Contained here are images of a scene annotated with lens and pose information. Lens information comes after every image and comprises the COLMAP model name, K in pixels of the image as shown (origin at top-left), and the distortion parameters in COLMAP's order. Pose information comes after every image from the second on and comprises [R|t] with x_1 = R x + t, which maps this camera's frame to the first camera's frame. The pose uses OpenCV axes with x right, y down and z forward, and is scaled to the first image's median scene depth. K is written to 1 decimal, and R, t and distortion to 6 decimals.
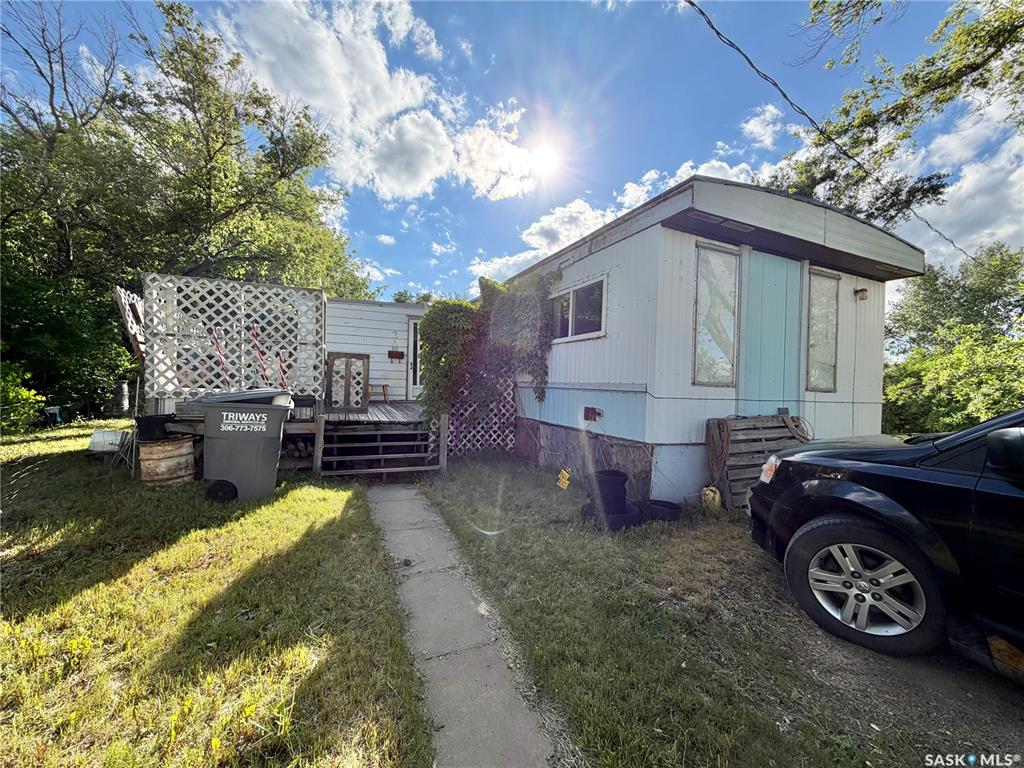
lens RADIAL K [[403.0, 0, 508.1], [0, 403.0, 377.2], [0, 0, 1]] dist [0.000046, -0.000102]
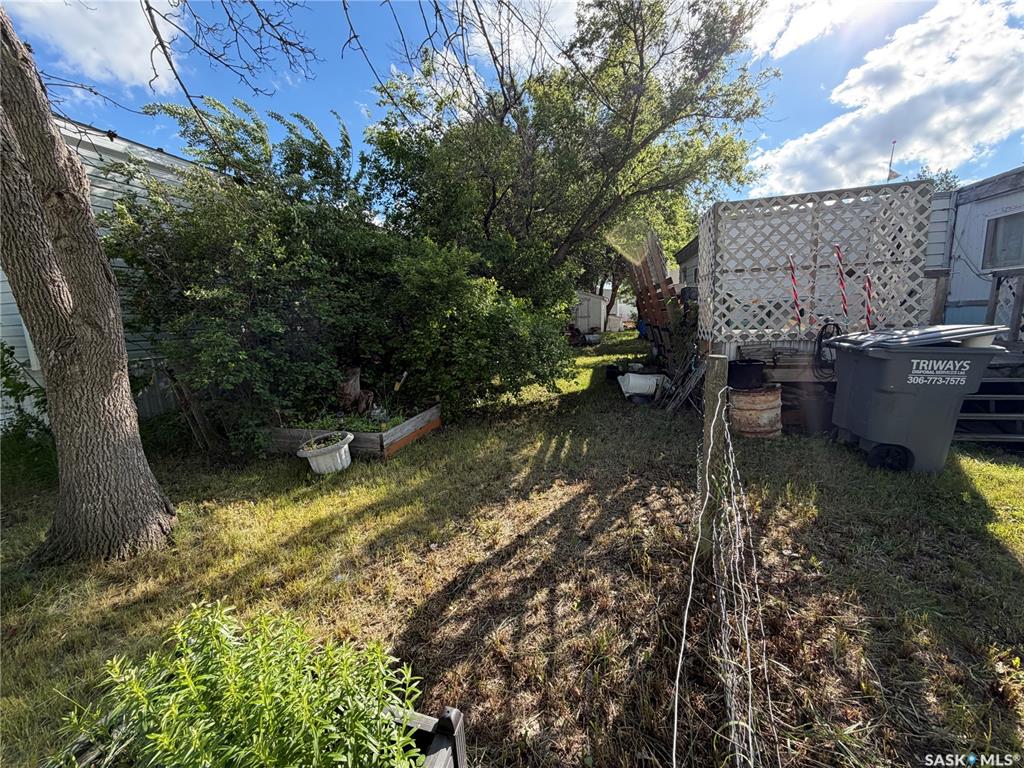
lens RADIAL K [[403.0, 0, 507.4], [0, 403.0, 387.9], [0, 0, 1]] dist [0.000046, -0.000102]
pose [[0.816915, 0.034698, -0.575714, -0.354555], [0.075002, 0.983322, 0.165691, -0.017792], [0.571861, -0.178535, 0.800688, -0.023854]]
